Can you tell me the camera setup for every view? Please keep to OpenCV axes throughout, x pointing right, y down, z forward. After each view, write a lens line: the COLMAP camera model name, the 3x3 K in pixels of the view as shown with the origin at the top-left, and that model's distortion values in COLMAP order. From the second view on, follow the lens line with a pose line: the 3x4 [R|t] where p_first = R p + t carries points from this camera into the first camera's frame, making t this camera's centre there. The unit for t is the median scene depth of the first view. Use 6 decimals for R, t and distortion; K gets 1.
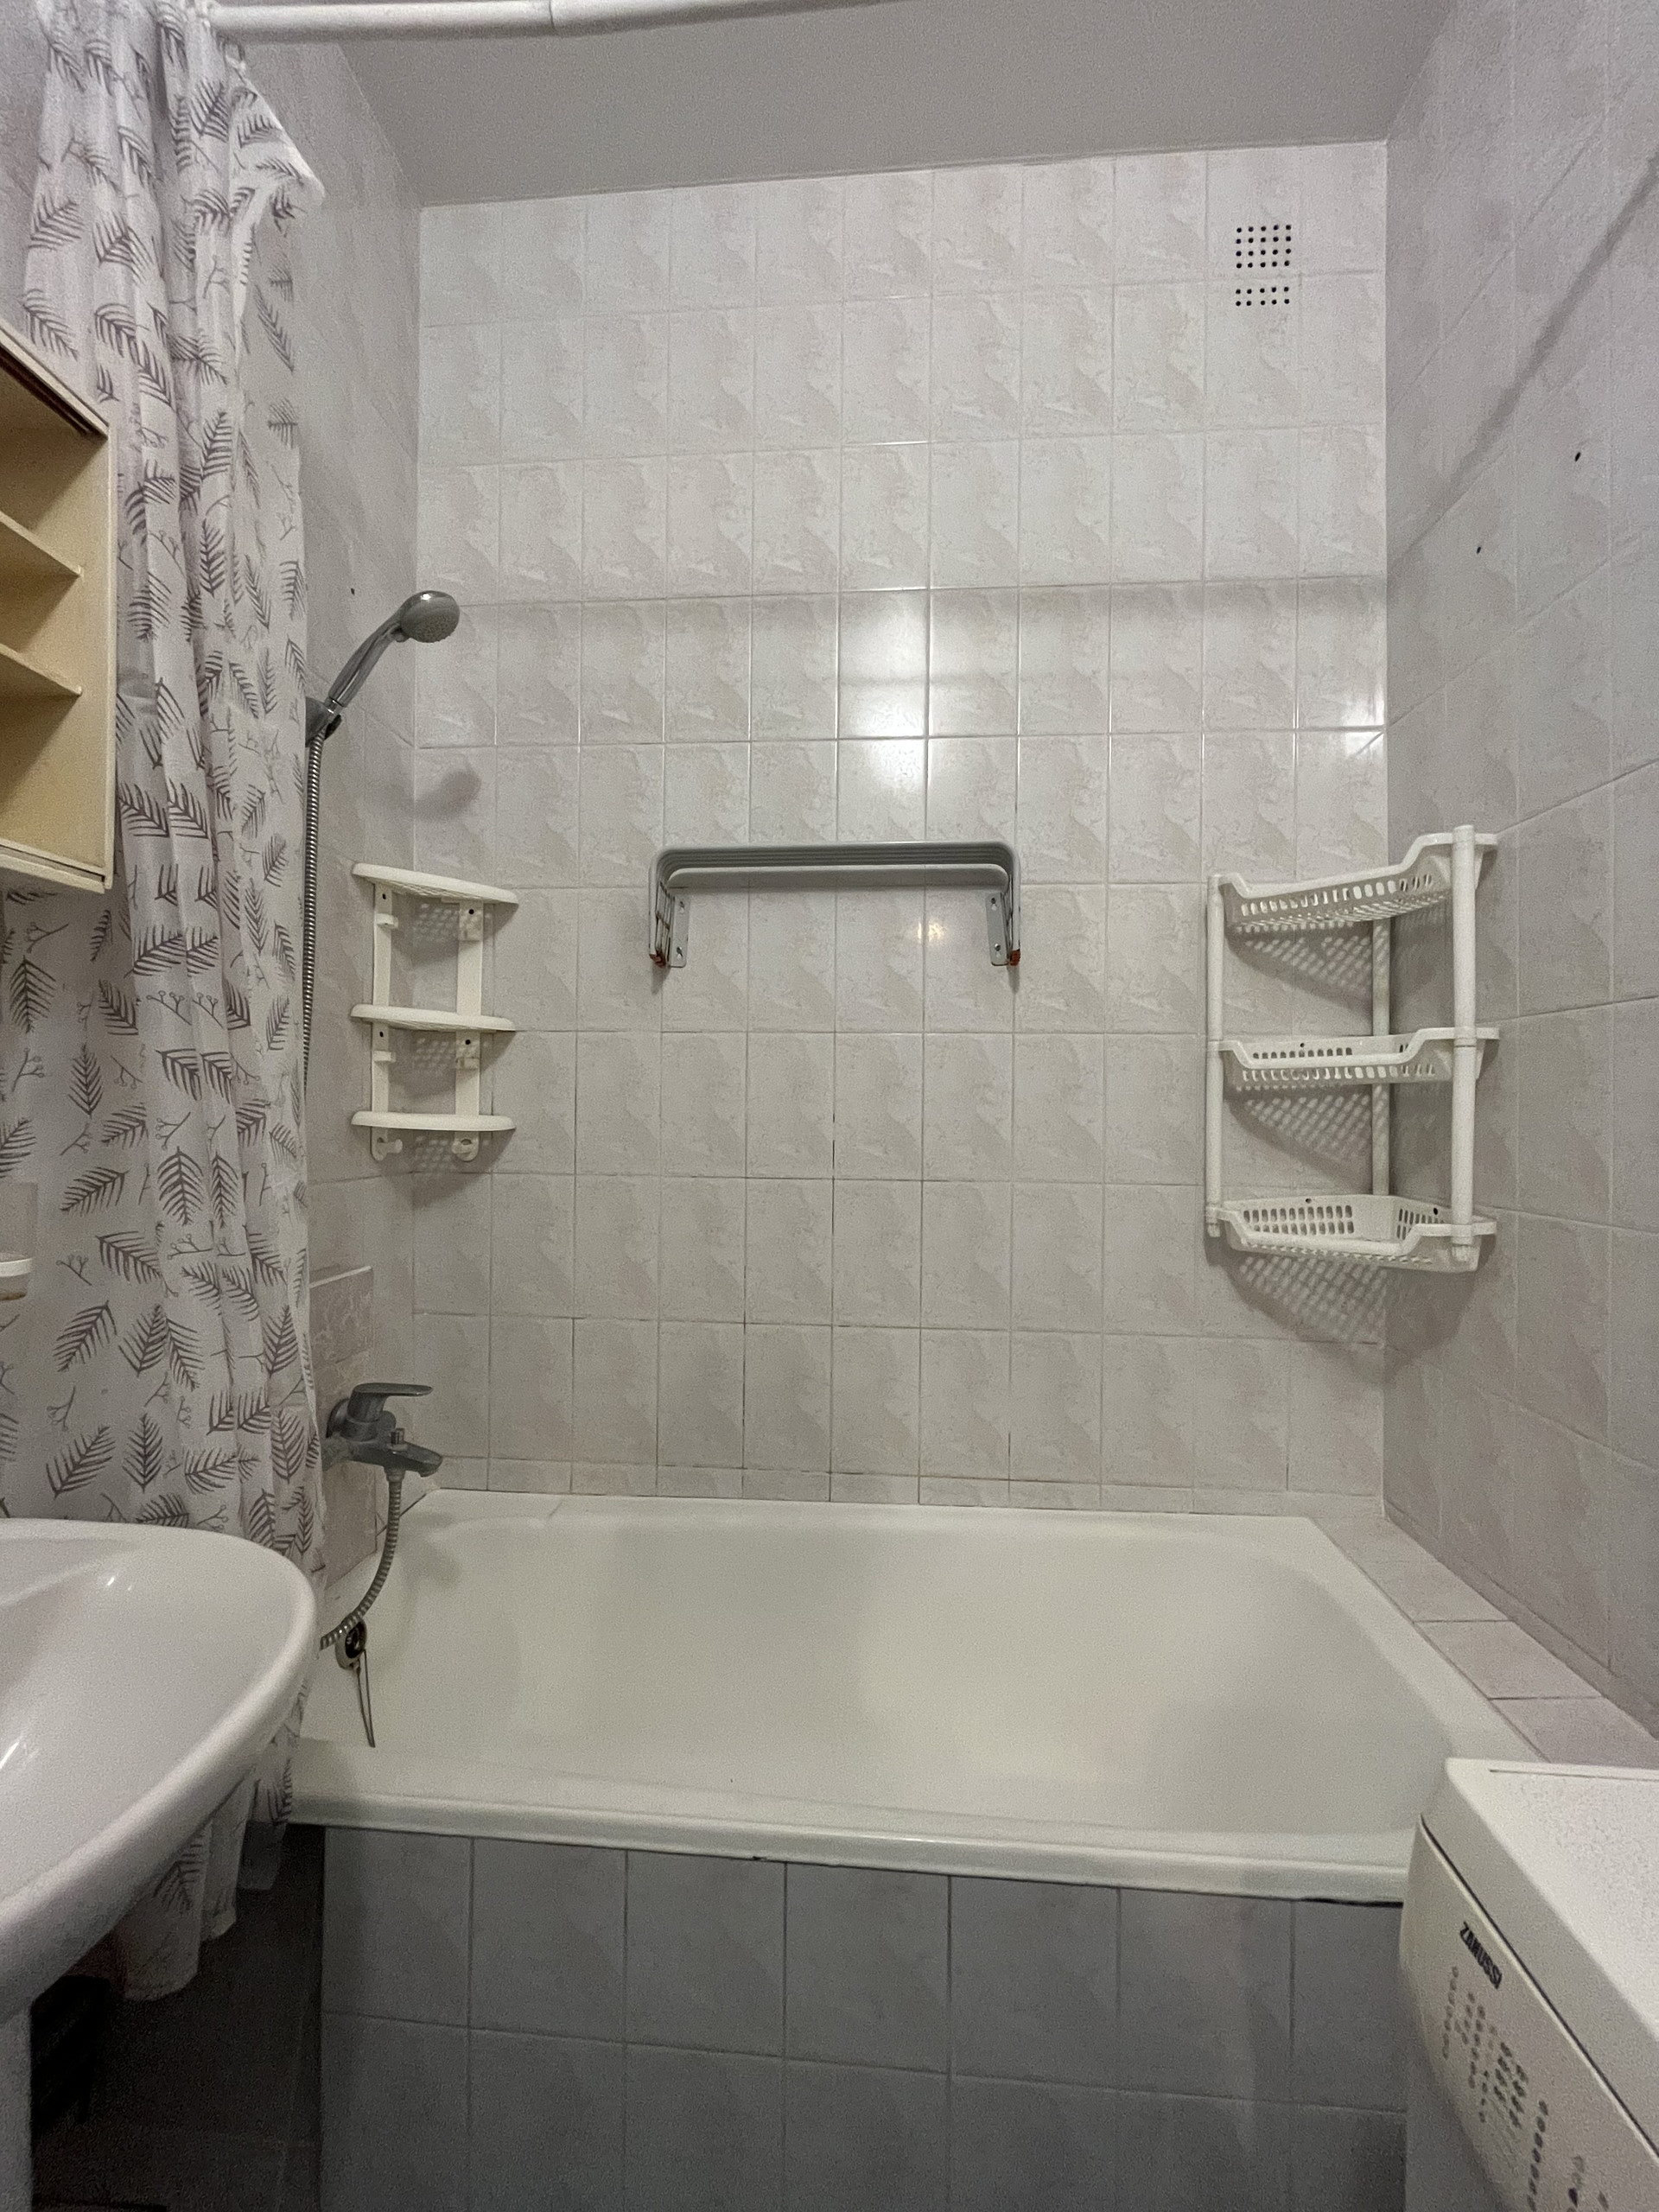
lens RADIAL K [[893.0, 0, 827.1], [0, 893.0, 1105.7], [0, 0, 1]] dist [-0.002451, 0.000238]
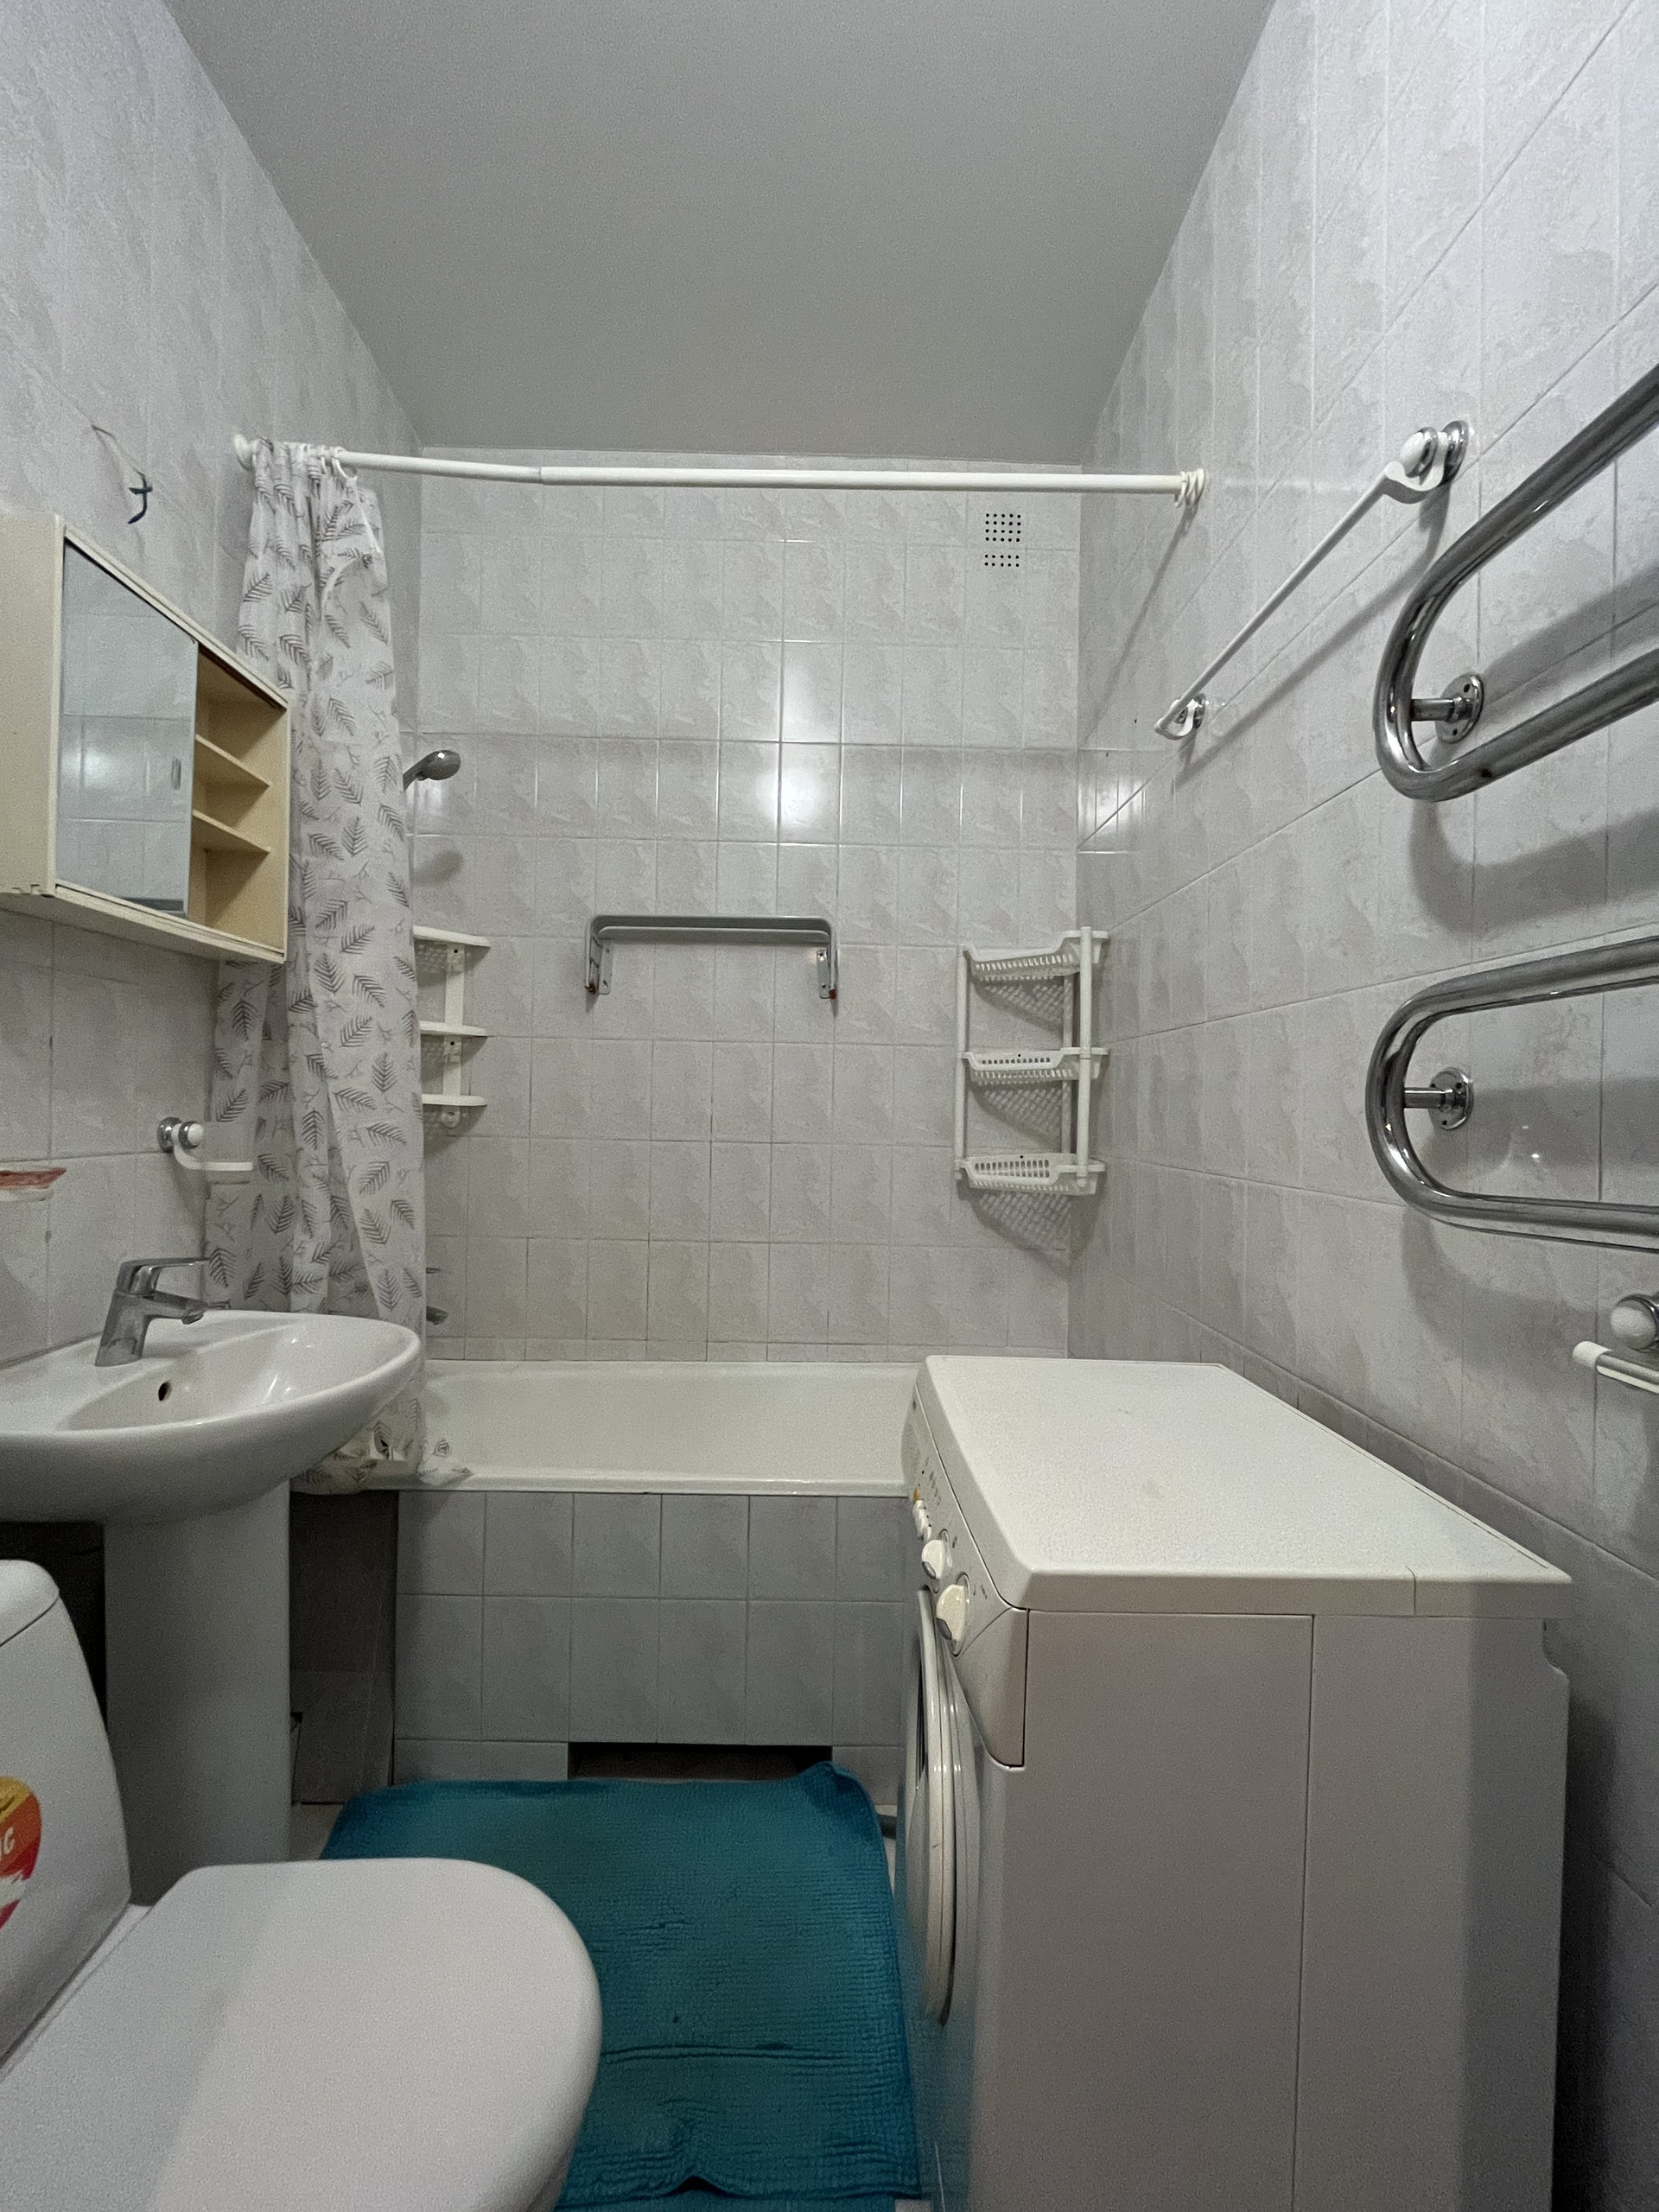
lens RADIAL K [[893.0, 0, 831.4], [0, 893.0, 1105.9], [0, 0, 1]] dist [-0.002451, 0.000238]
pose [[0.995567, 0.010922, 0.093421, 0.068249], [-0.011428, 0.999923, 0.004883, 0.014871], [-0.093360, -0.005929, 0.995615, -0.490270]]
